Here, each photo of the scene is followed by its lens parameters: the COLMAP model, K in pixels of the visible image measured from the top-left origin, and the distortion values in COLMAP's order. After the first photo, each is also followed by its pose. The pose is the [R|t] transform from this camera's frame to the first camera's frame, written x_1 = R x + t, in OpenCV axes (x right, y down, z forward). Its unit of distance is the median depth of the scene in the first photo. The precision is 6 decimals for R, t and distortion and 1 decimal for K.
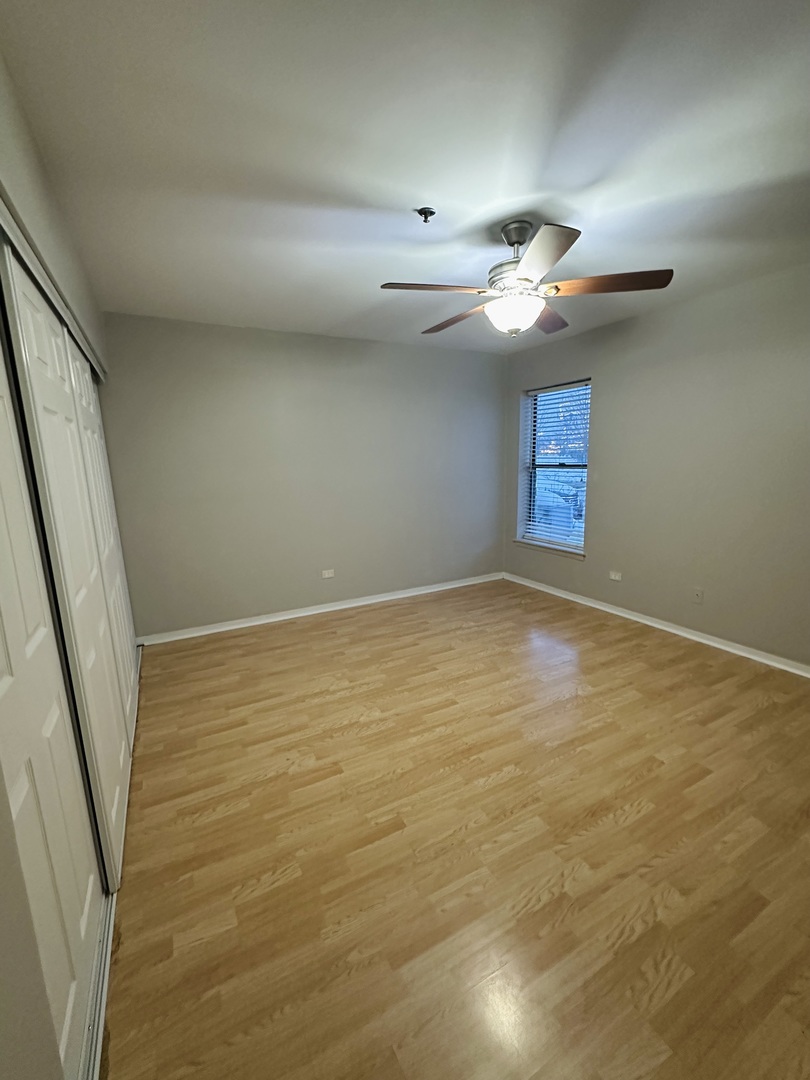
lens RADIAL K [[451.2, 0, 402.4], [0, 451.2, 543.3], [0, 0, 1]] dist [-0.000512, 0.000125]
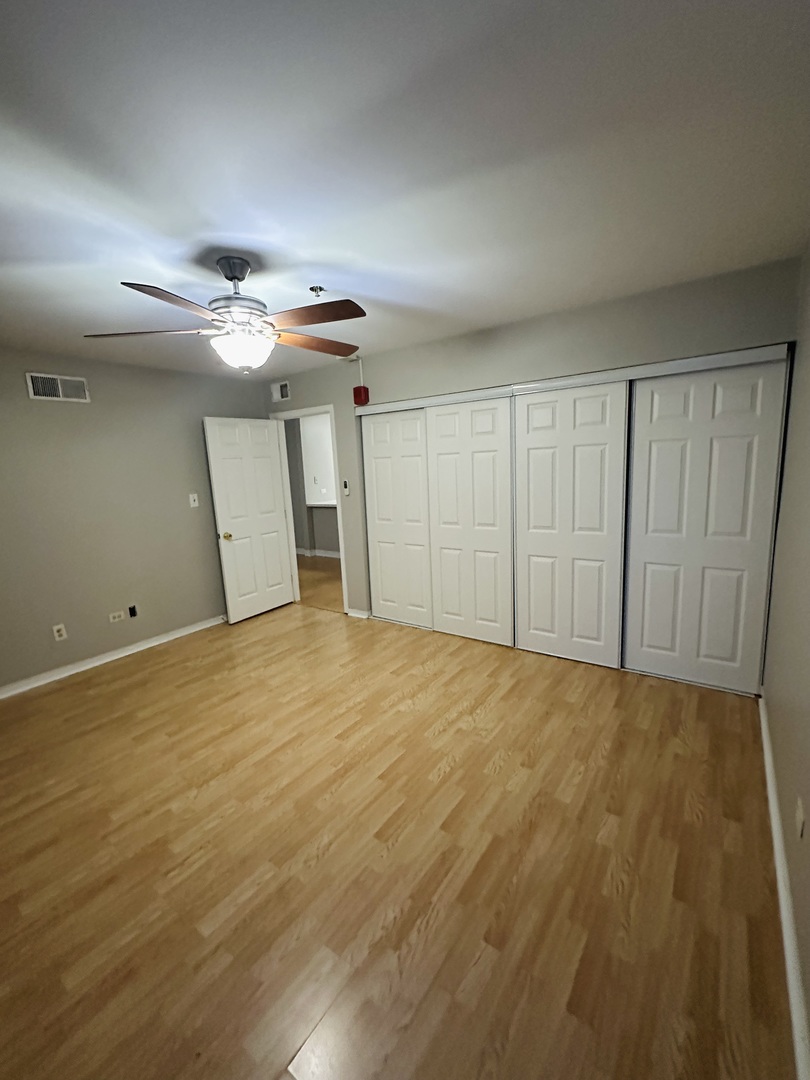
lens RADIAL K [[451.2, 0, 403.4], [0, 451.2, 538.4], [0, 0, 1]] dist [-0.000512, 0.000125]
pose [[-0.896200, 0.139308, -0.421212, 0.353919], [-0.013212, 0.940620, 0.339203, -0.400213], [0.443454, 0.309558, -0.841143, 1.808493]]
